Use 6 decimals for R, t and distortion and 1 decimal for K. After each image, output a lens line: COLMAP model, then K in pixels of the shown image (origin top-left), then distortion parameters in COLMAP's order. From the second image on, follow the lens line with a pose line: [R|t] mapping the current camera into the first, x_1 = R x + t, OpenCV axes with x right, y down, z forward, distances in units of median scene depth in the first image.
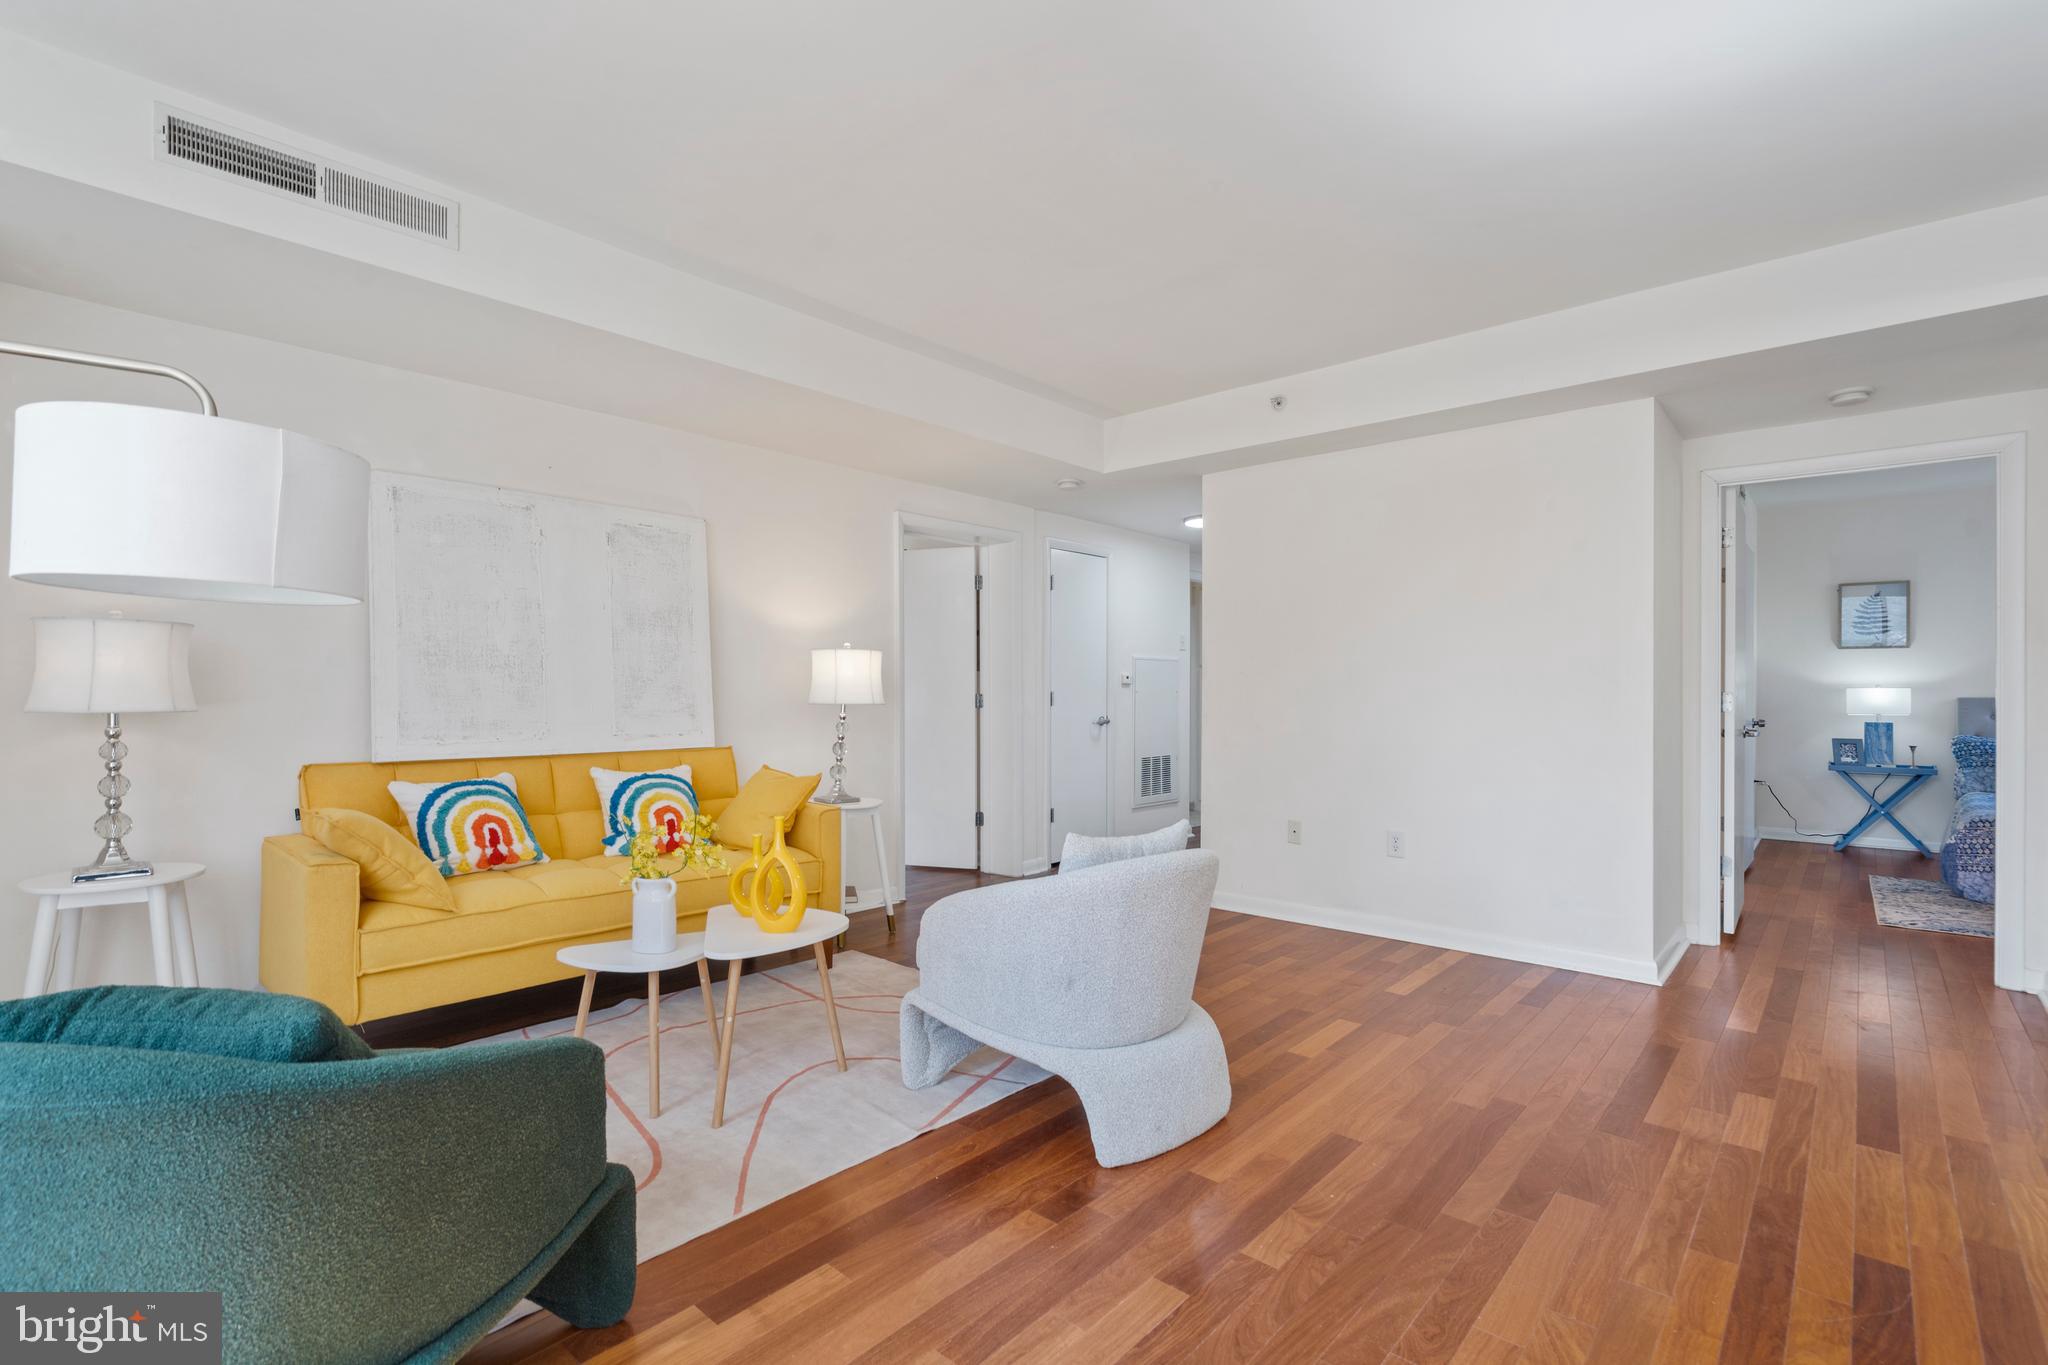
lens RADIAL K [[944.0, 0, 1010.3], [0, 944.0, 683.9], [0, 0, 1]] dist [0.001022, -0.000061]
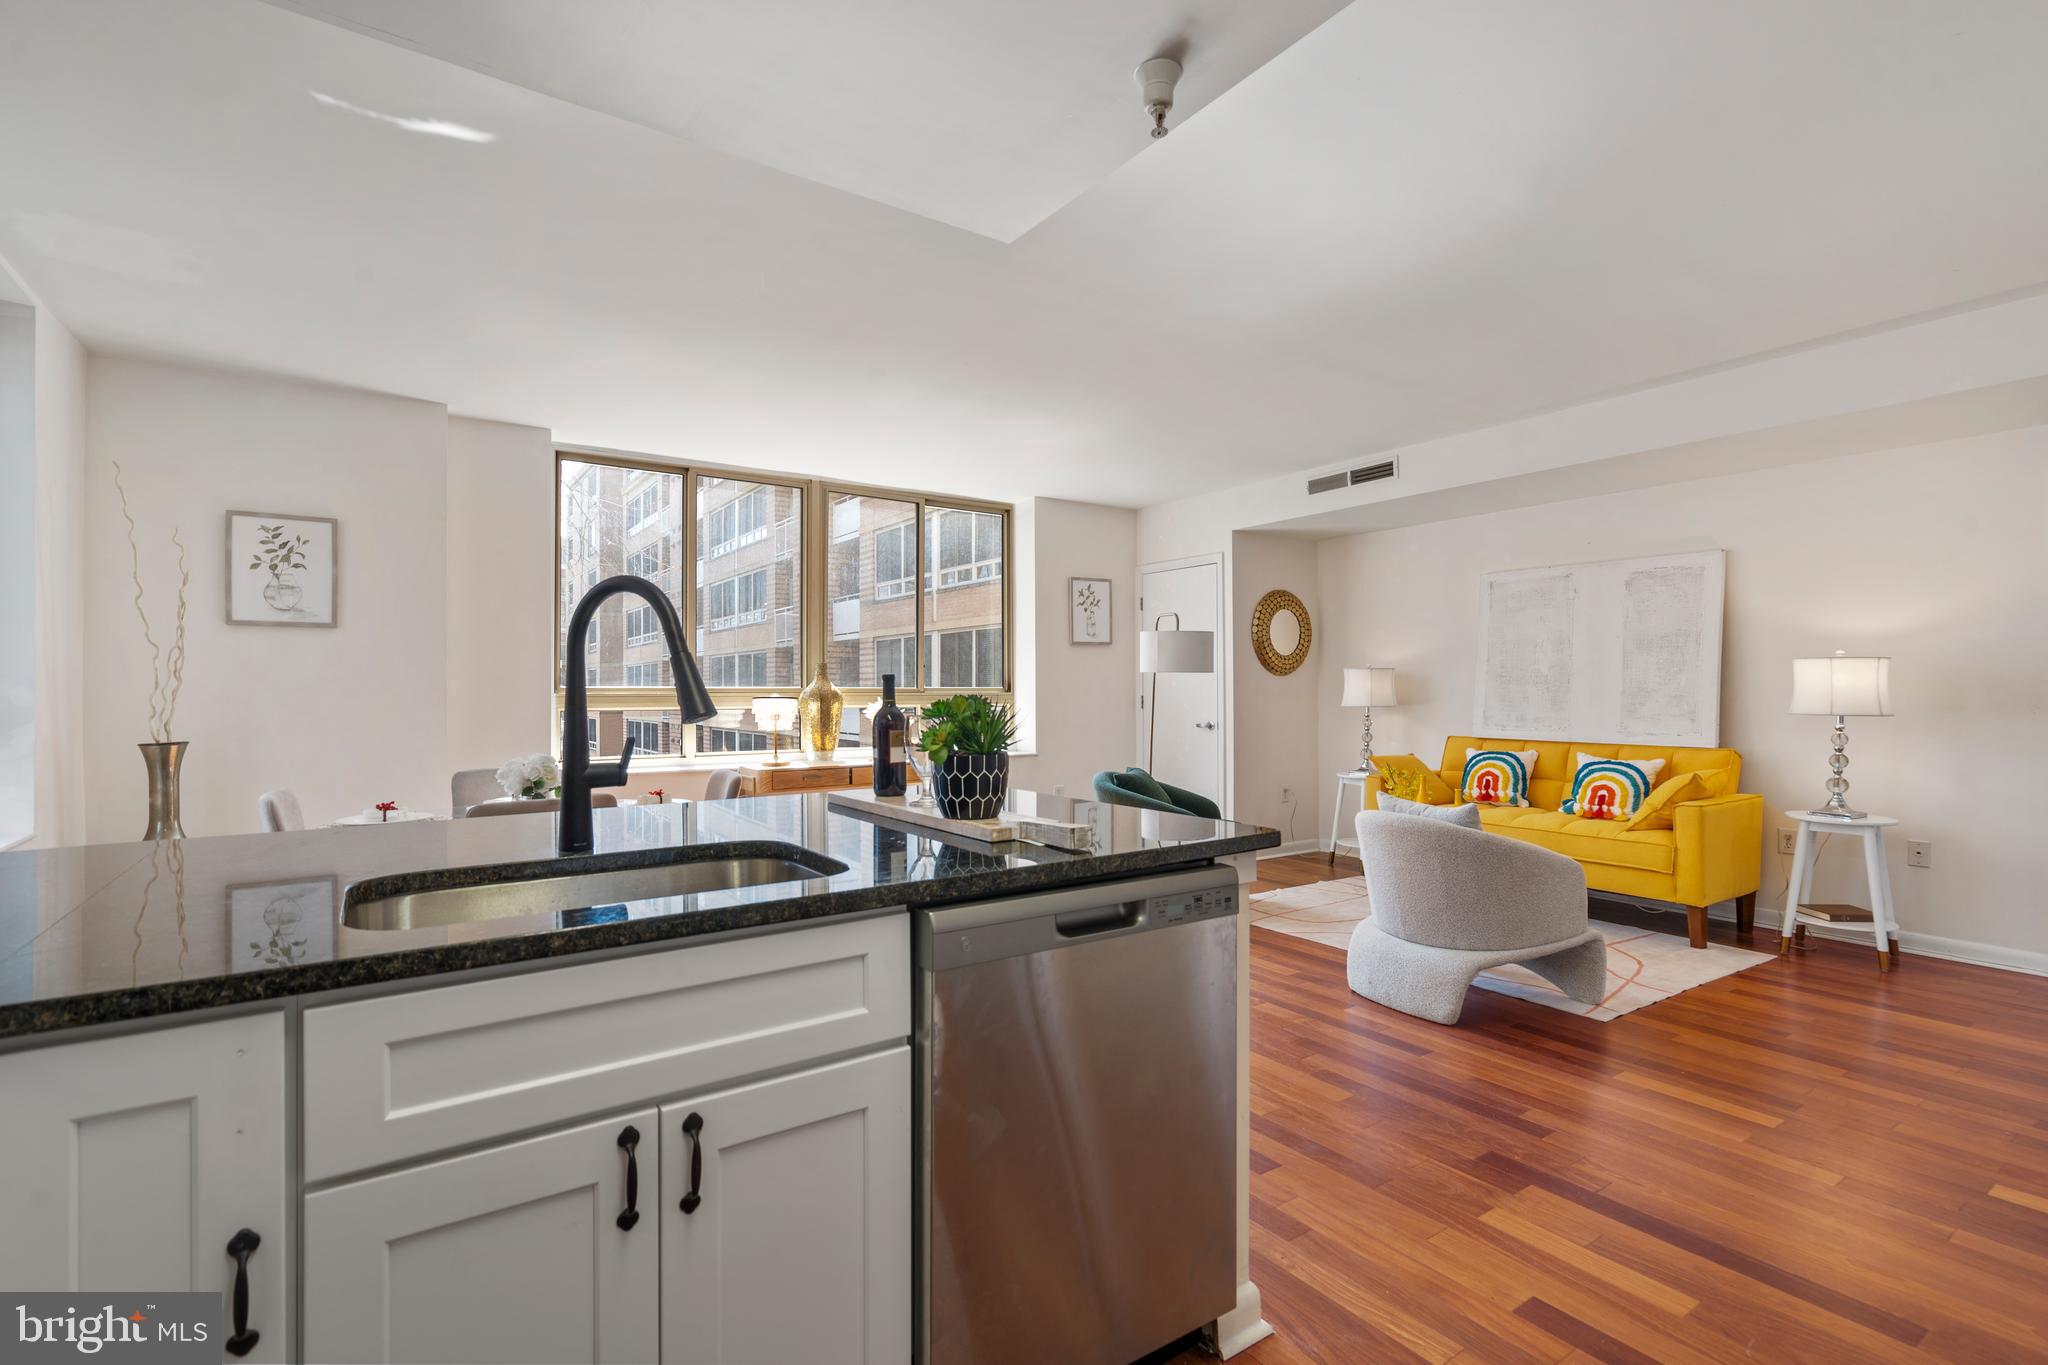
lens RADIAL K [[940.8, 0, 1024.0], [0, 940.8, 682.5], [0, 0, 1]] dist [0.000599, 0.000333]
pose [[-0.229610, -0.009880, -0.973233, 0.898863], [0.006637, 0.999909, -0.011717, -0.005088], [0.973260, -0.009150, -0.229523, 0.400025]]
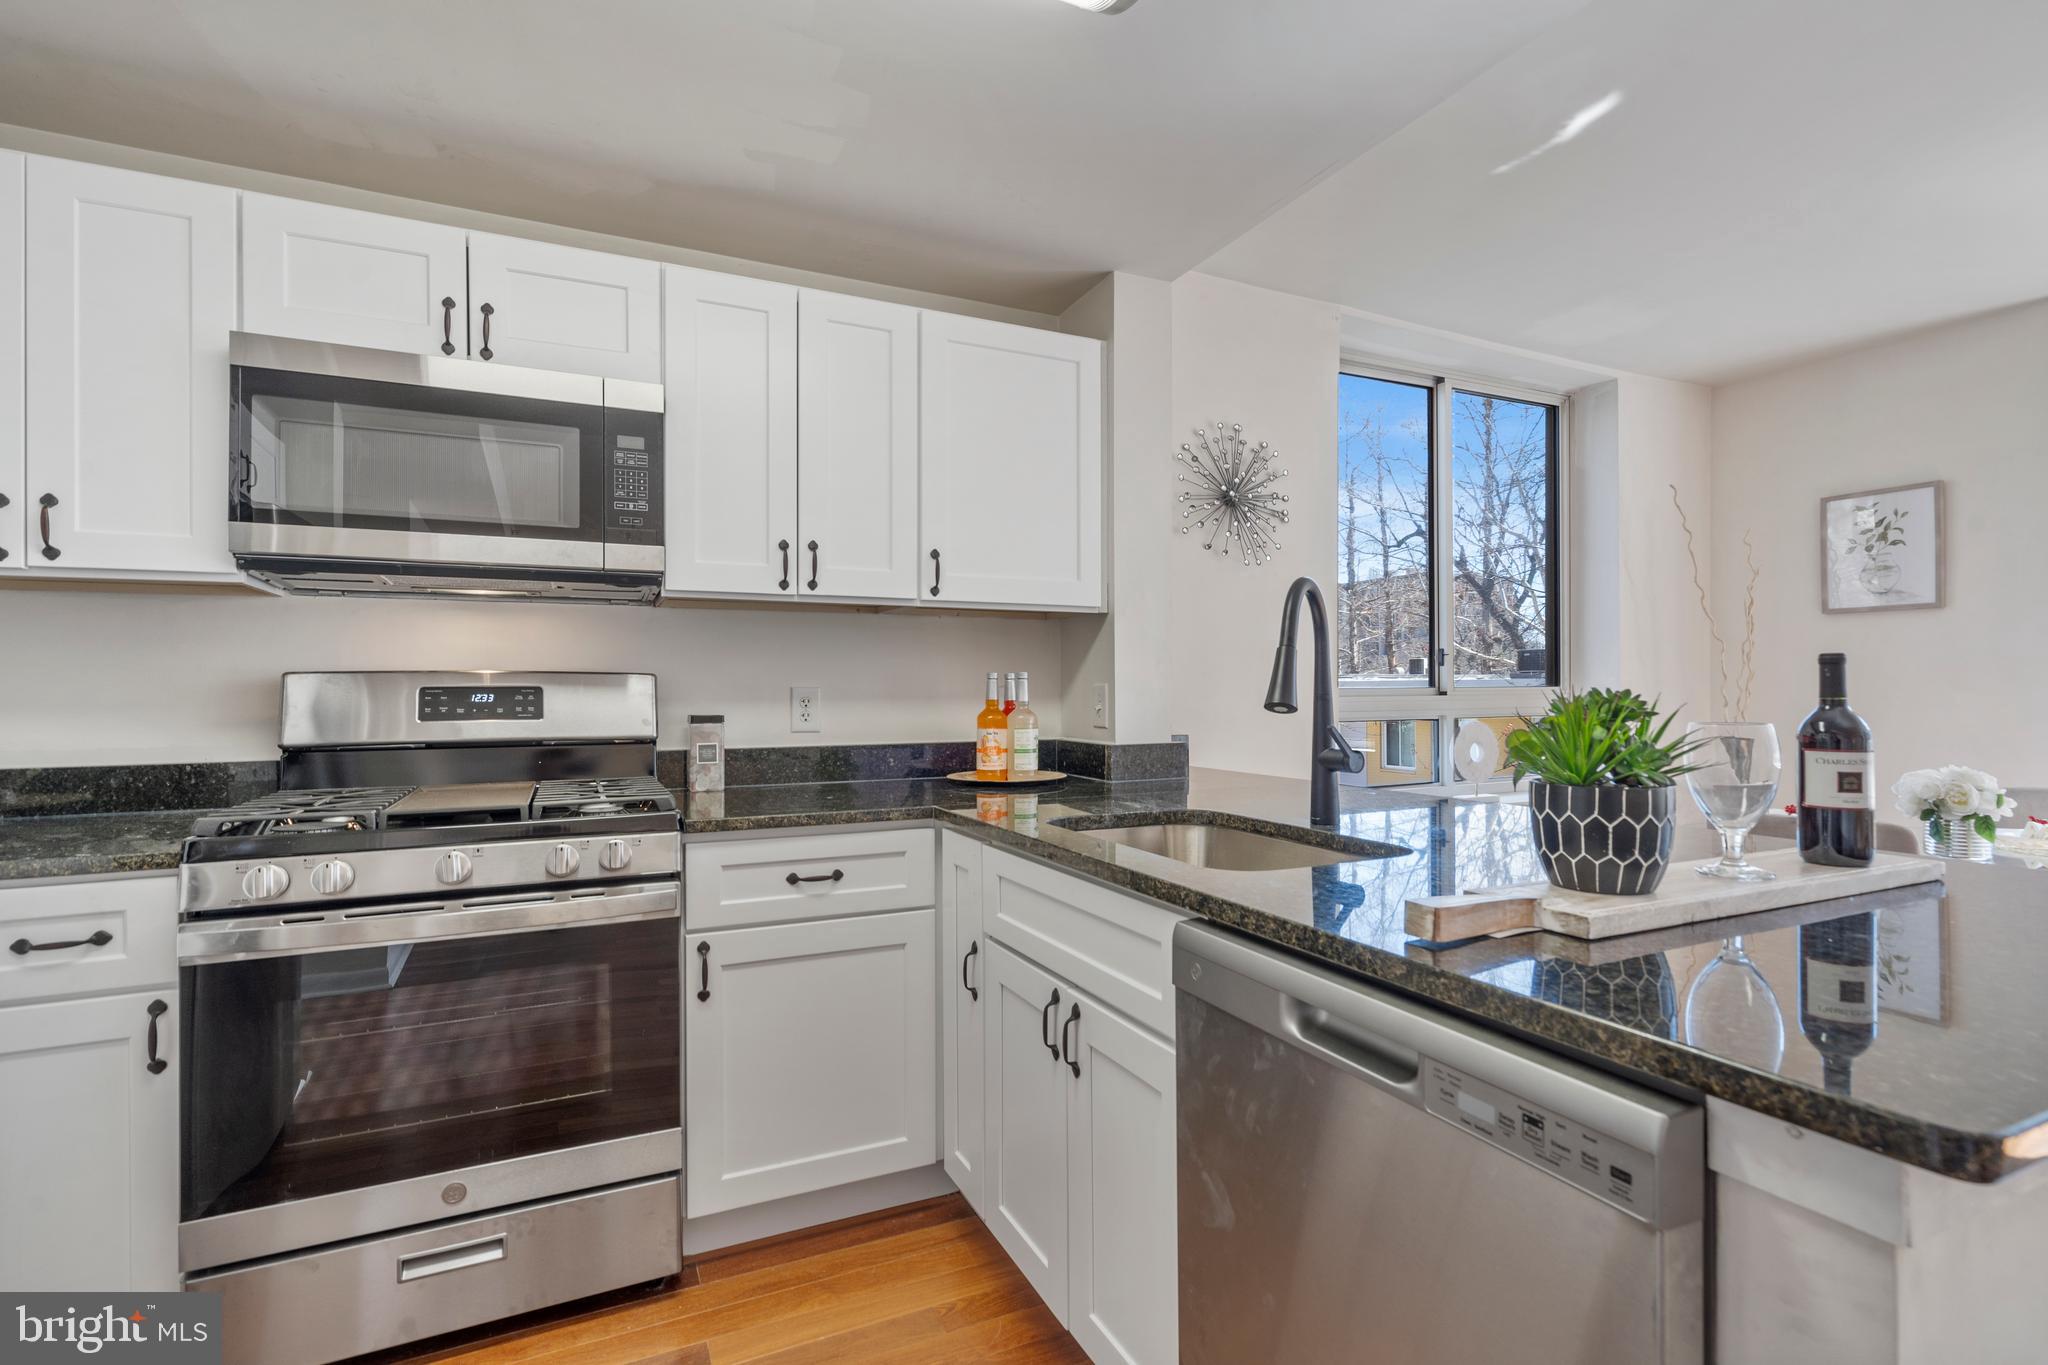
lens RADIAL K [[948.7, 0, 1019.1], [0, 948.7, 684.2], [0, 0, 1]] dist [-0.002192, -0.000041]
pose [[-0.922267, -0.000202, 0.386553, 0.571713], [-0.001647, 0.999993, -0.003407, -0.004762], [-0.386549, -0.003779, -0.922261, 0.567149]]
